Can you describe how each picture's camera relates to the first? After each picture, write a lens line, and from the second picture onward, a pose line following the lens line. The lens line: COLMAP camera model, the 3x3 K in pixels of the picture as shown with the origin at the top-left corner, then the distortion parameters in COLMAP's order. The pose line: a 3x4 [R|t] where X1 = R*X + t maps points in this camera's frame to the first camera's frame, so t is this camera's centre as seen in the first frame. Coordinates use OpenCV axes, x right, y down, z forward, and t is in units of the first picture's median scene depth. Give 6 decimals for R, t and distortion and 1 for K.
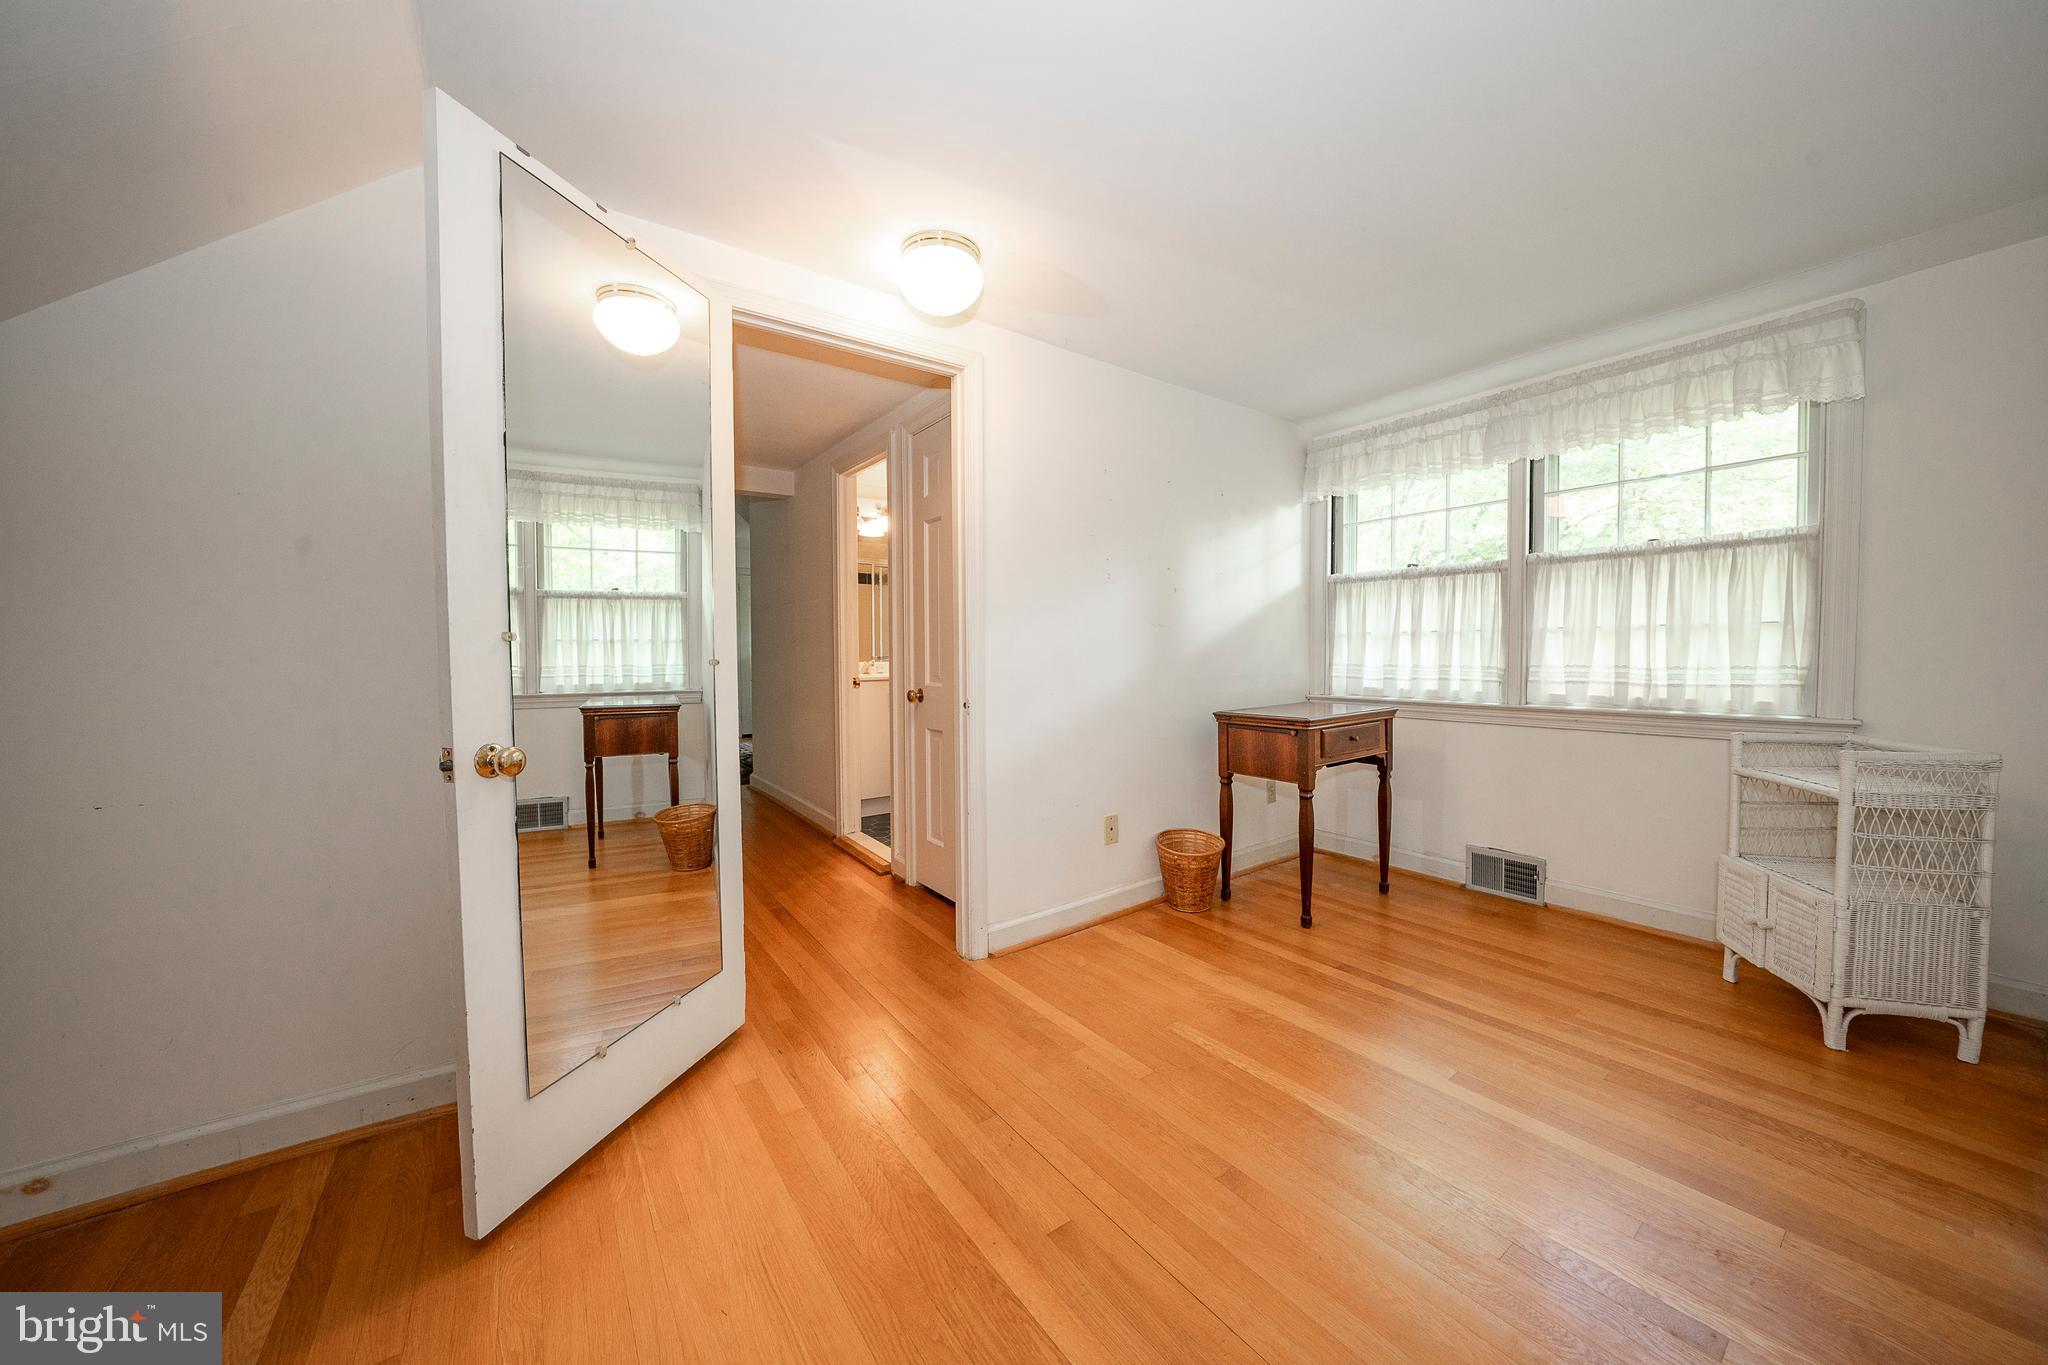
lens RADIAL K [[700.0, 0, 1026.8], [0, 700.0, 675.6], [0, 0, 1]] dist [-0.028680, 0.007177]
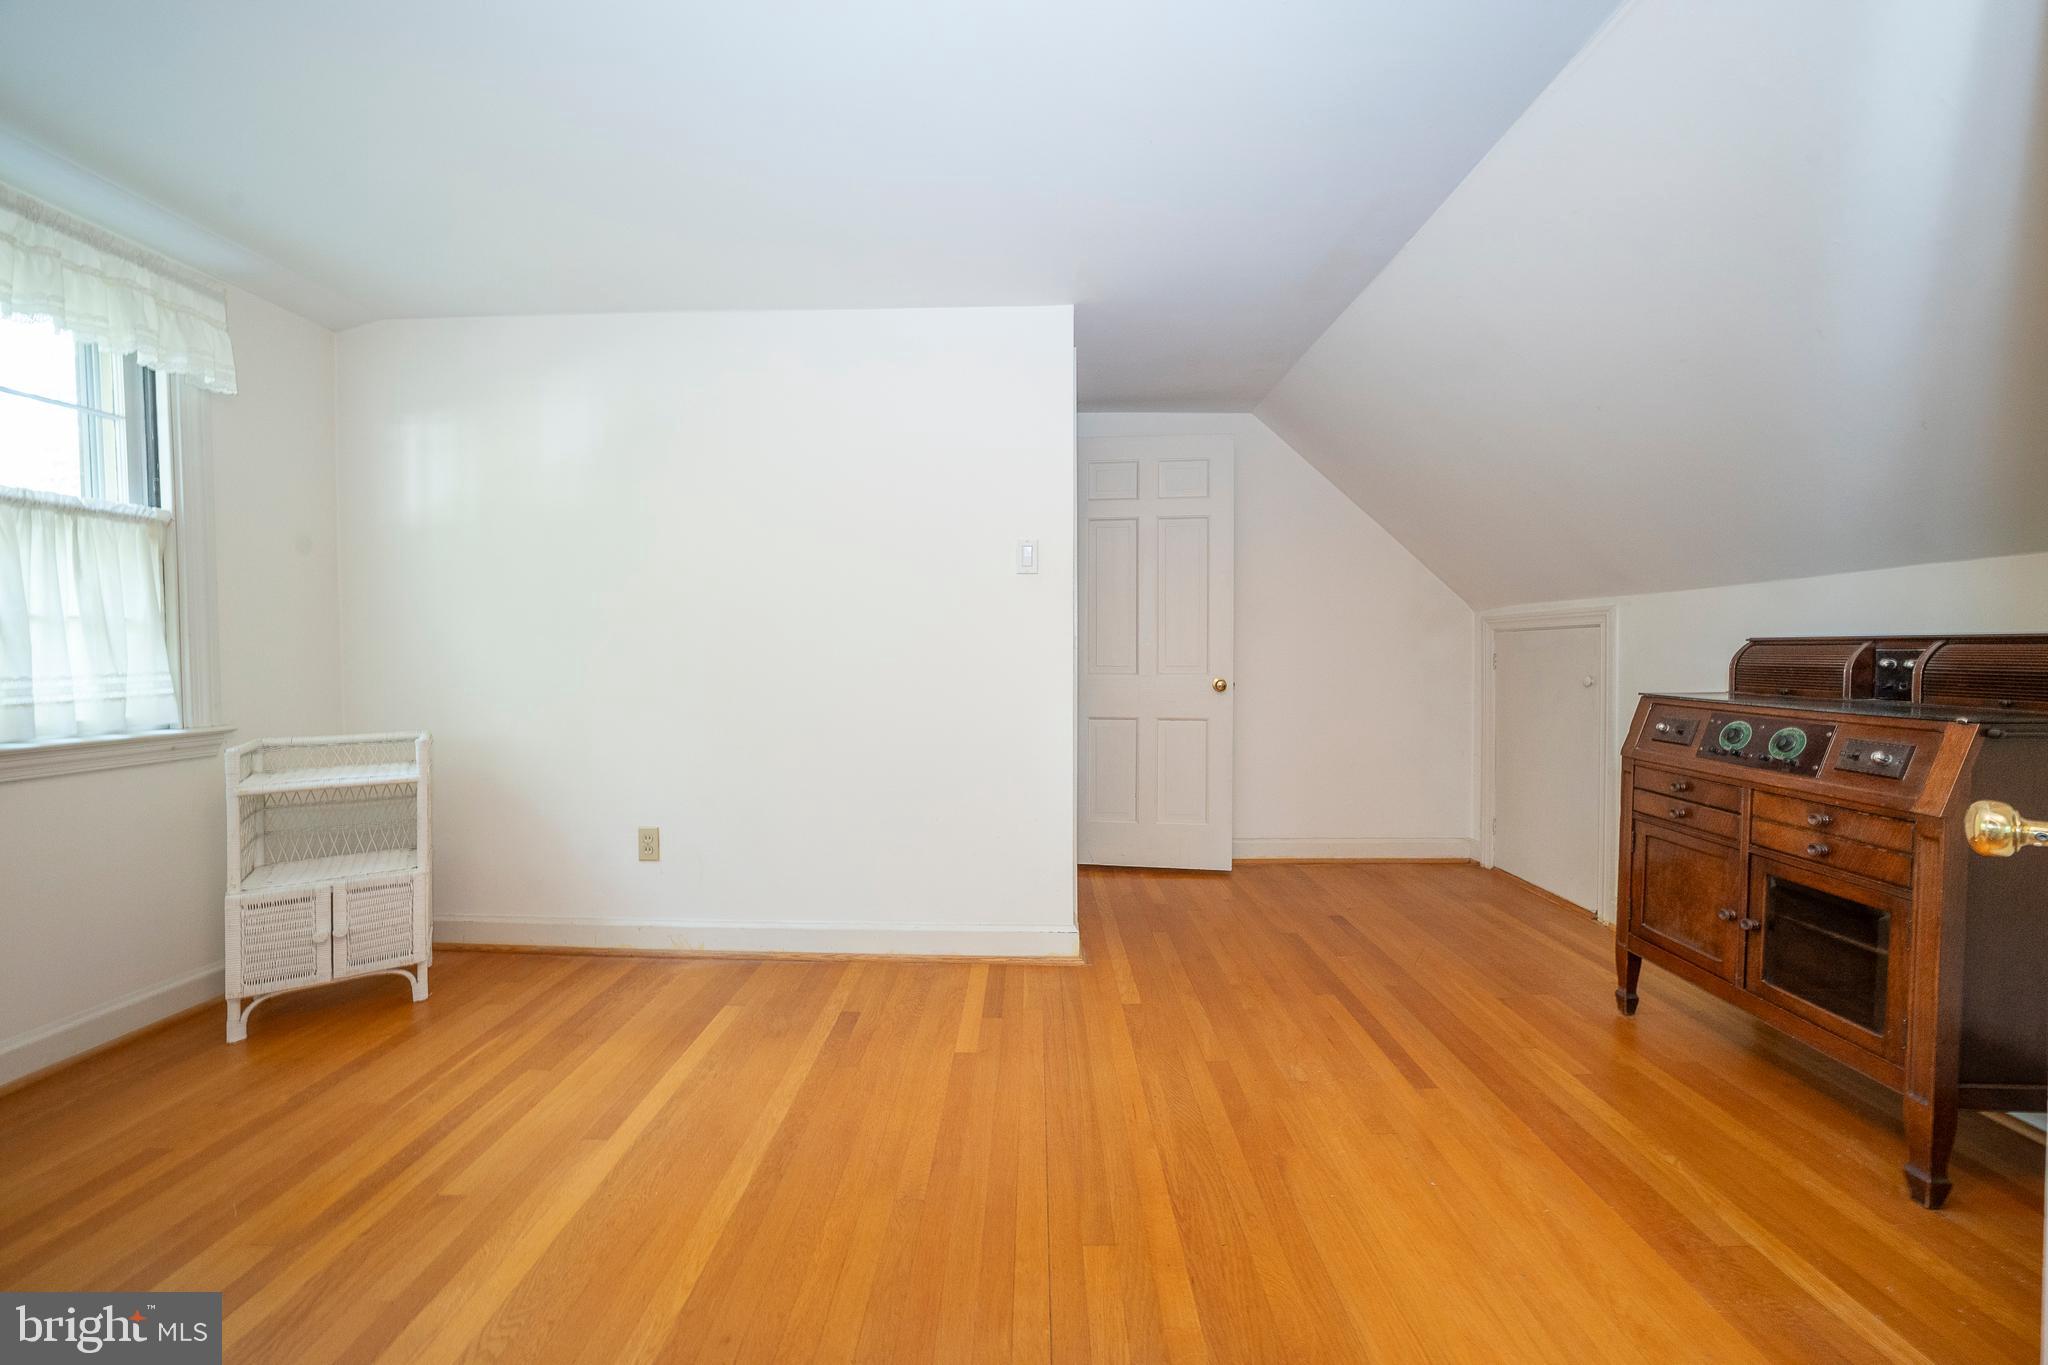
lens RADIAL K [[700.0, 0, 1026.8], [0, 700.0, 675.6], [0, 0, 1]] dist [-0.028680, 0.007177]
pose [[-0.797194, -0.010758, 0.603627, -0.274762], [0.026770, 0.998228, 0.053146, -0.028218], [-0.603129, 0.058527, -0.795494, 1.101314]]
